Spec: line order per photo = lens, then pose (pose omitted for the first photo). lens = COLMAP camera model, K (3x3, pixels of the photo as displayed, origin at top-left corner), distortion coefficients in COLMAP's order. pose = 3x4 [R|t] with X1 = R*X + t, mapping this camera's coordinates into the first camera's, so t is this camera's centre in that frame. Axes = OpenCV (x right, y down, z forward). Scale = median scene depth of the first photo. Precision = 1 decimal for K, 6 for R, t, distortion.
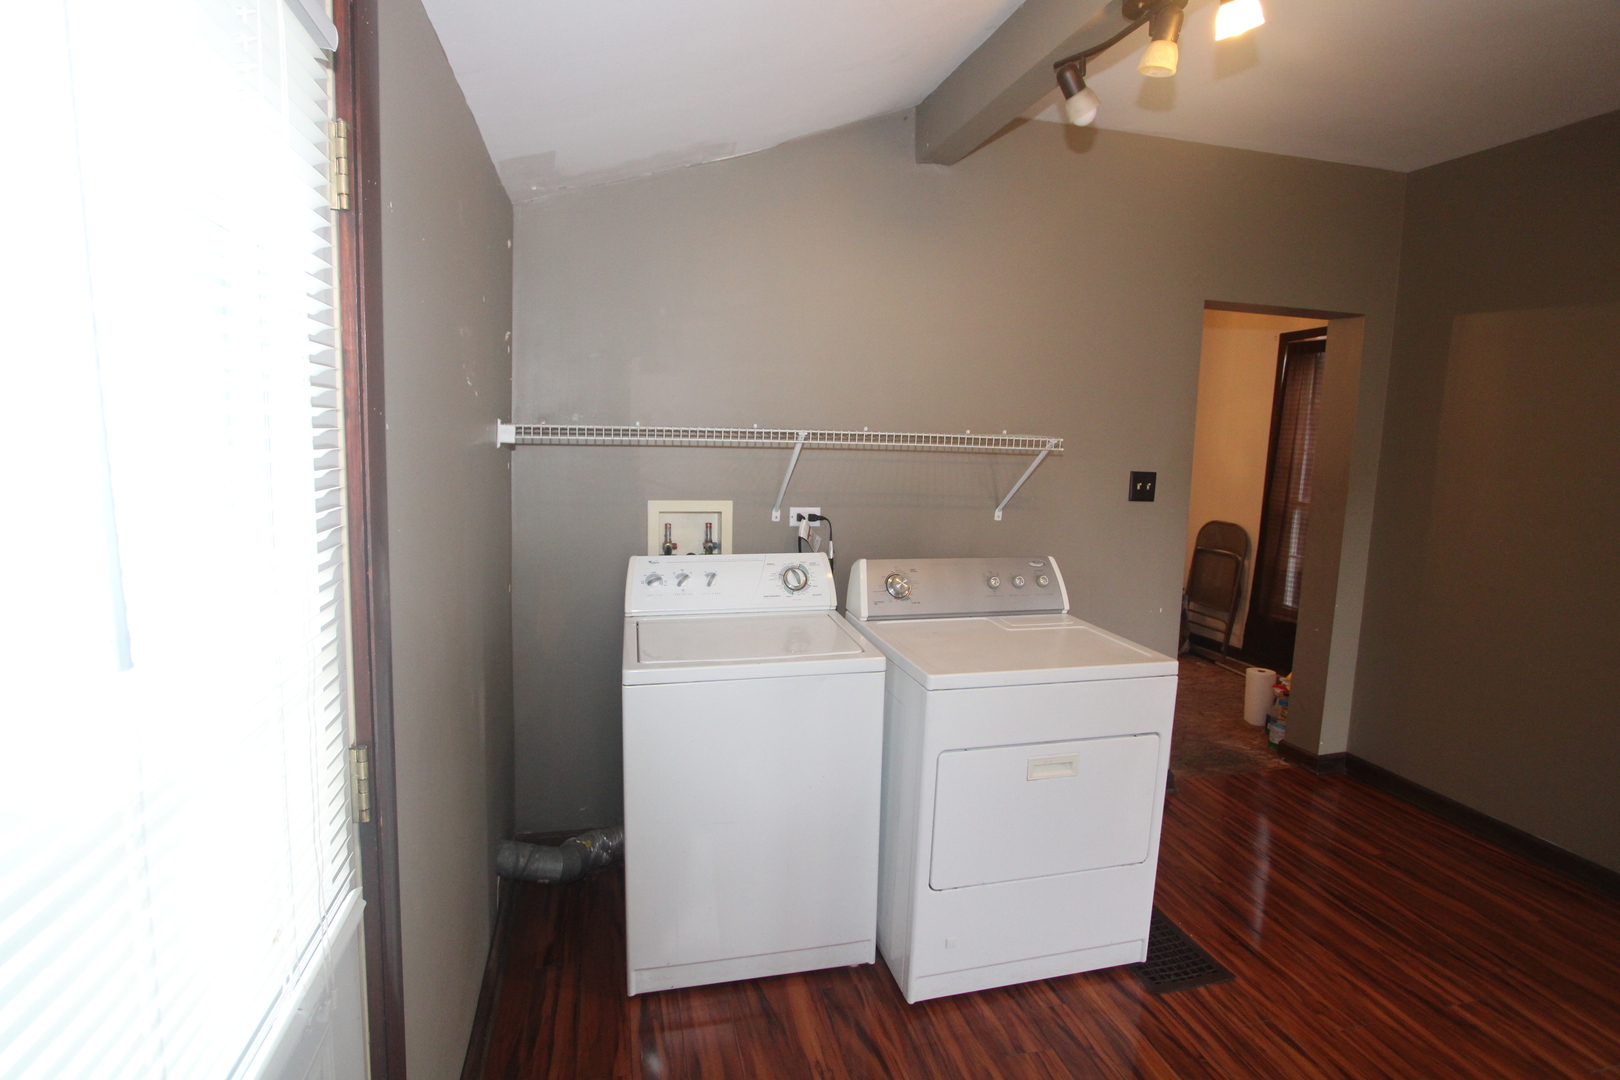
lens RADIAL K [[745.0, 0, 781.7], [0, 745.0, 513.5], [0, 0, 1]] dist [-0.013629, 0.000203]
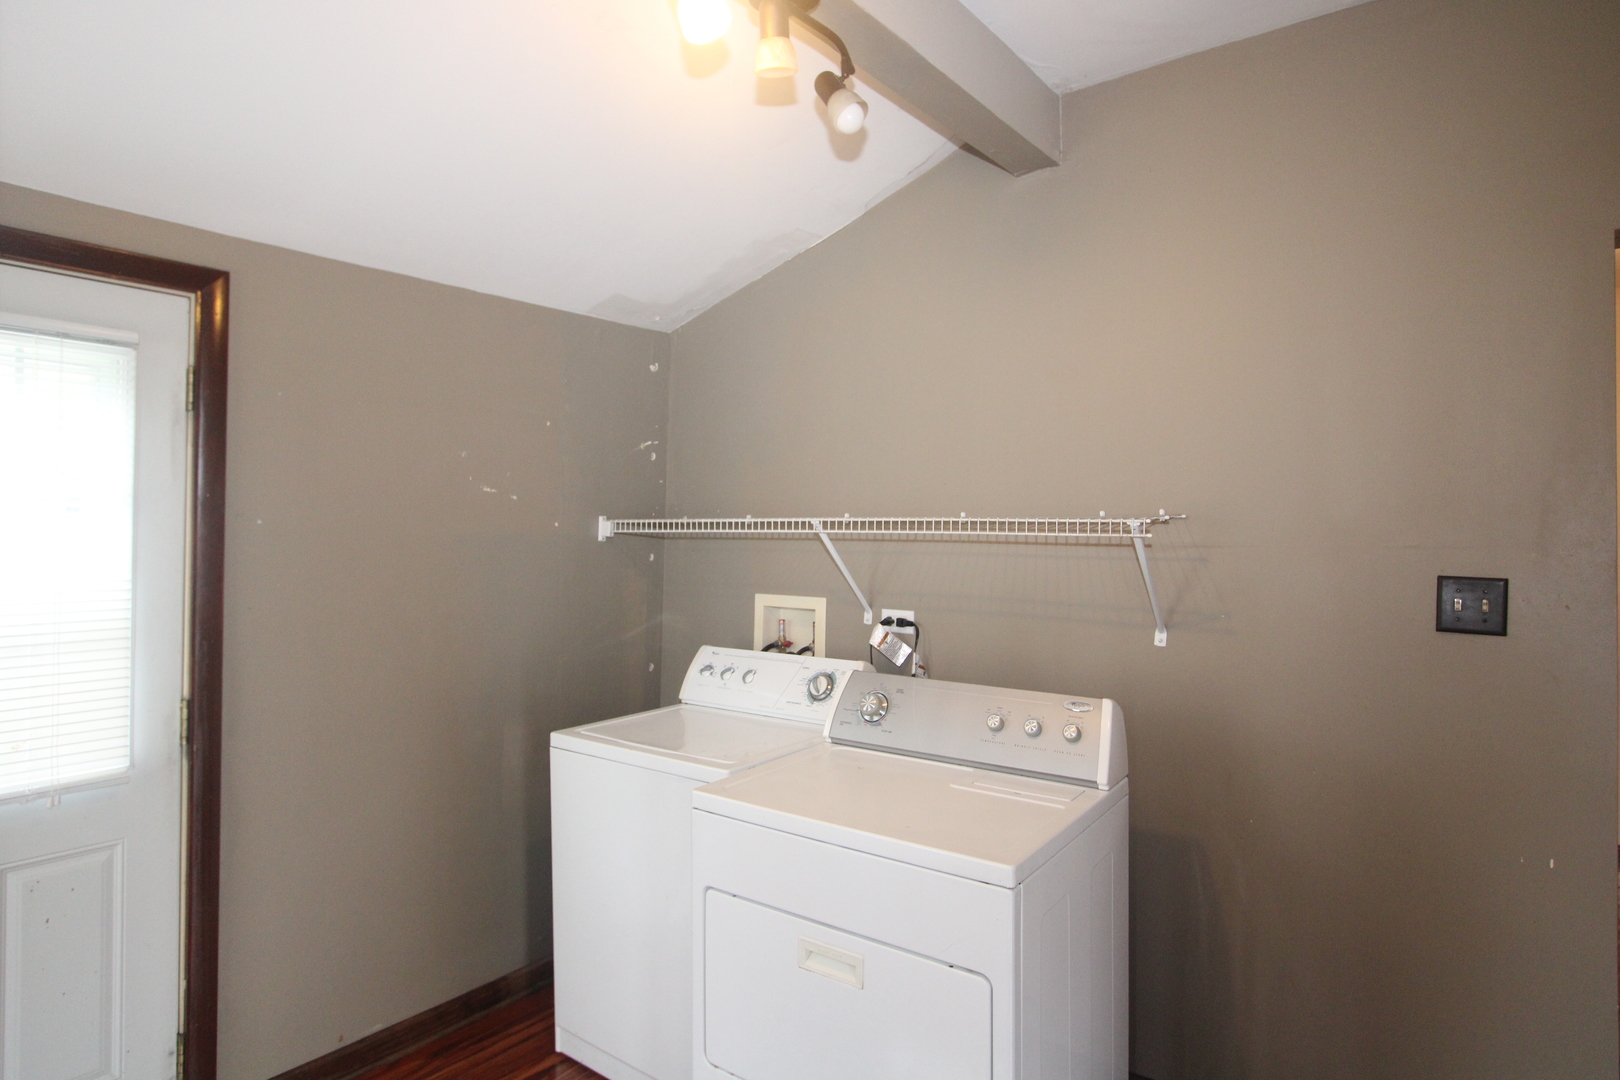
lens RADIAL K [[915.5, 0, 804.8], [0, 915.5, 512.5], [0, 0, 1]] dist [-0.001938, 0.000275]
pose [[0.634652, -0.035431, -0.771985, 0.788328], [-0.071568, 0.991961, -0.104364, -0.002240], [0.769477, 0.121484, 0.627014, 0.266055]]
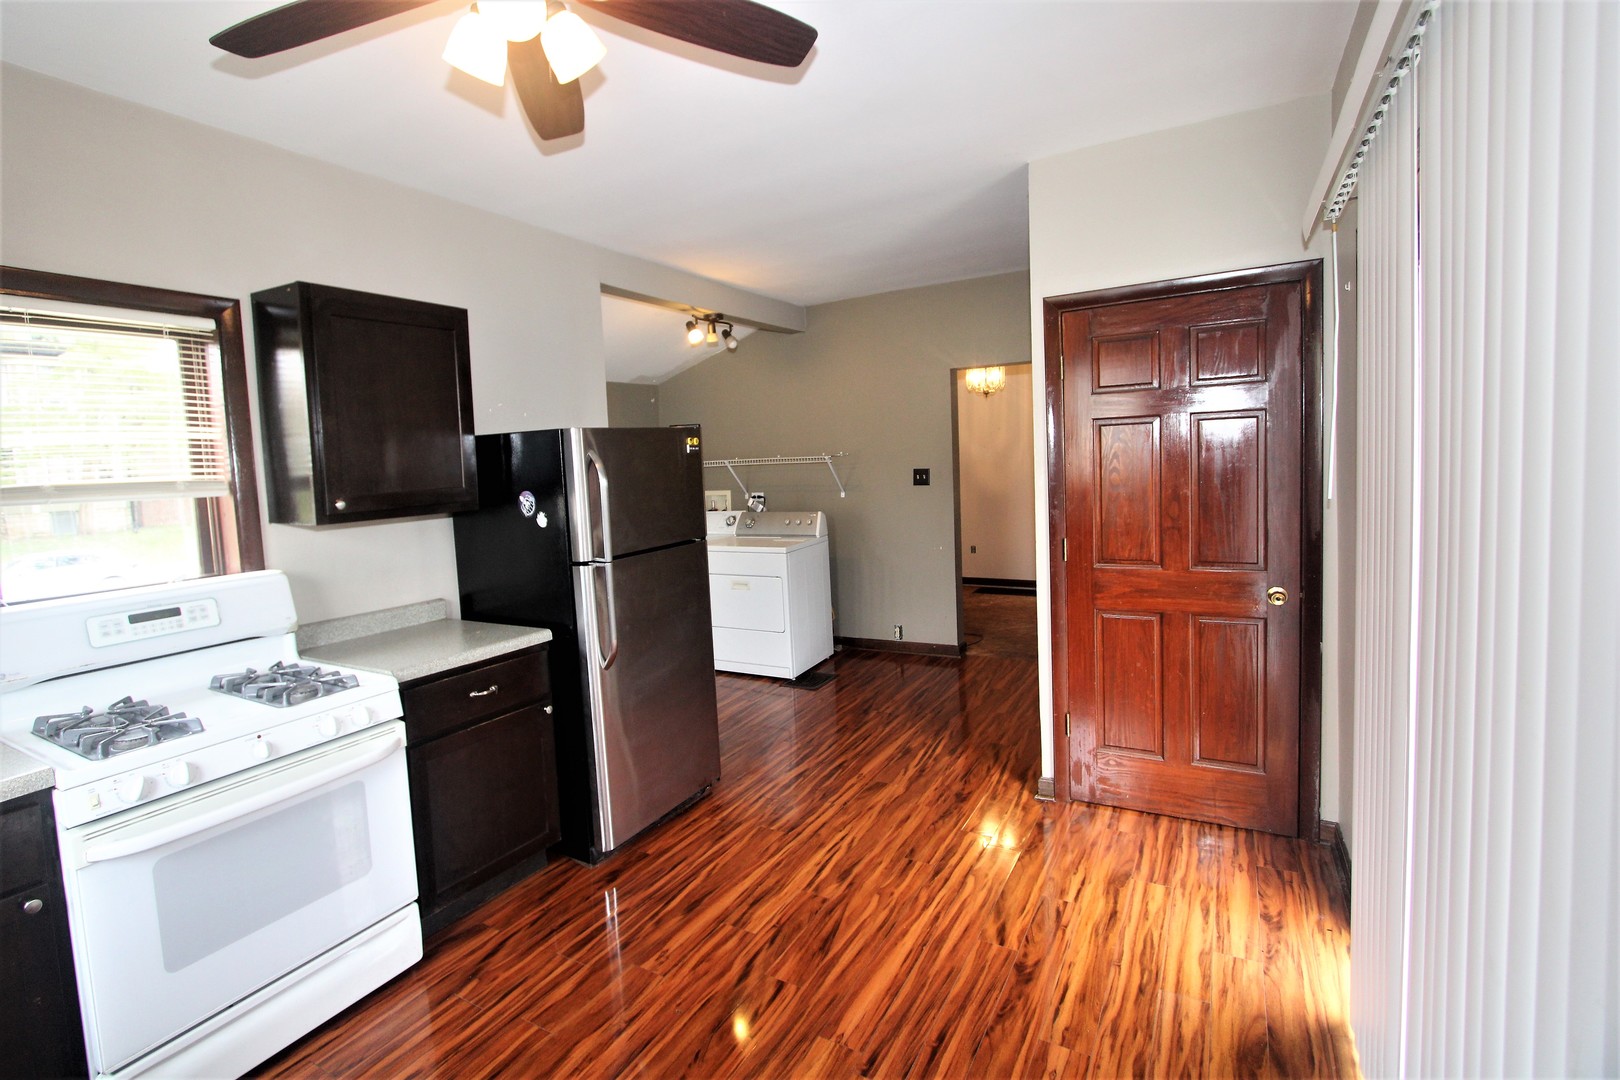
lens RADIAL K [[745.0, 0, 781.7], [0, 745.0, 513.5], [0, 0, 1]] dist [-0.013629, 0.000203]
pose [[0.718151, -0.010002, -0.695815, 1.712000], [-0.011304, 0.999597, -0.026035, 0.116729], [0.695795, 0.026563, 0.717749, -0.593403]]
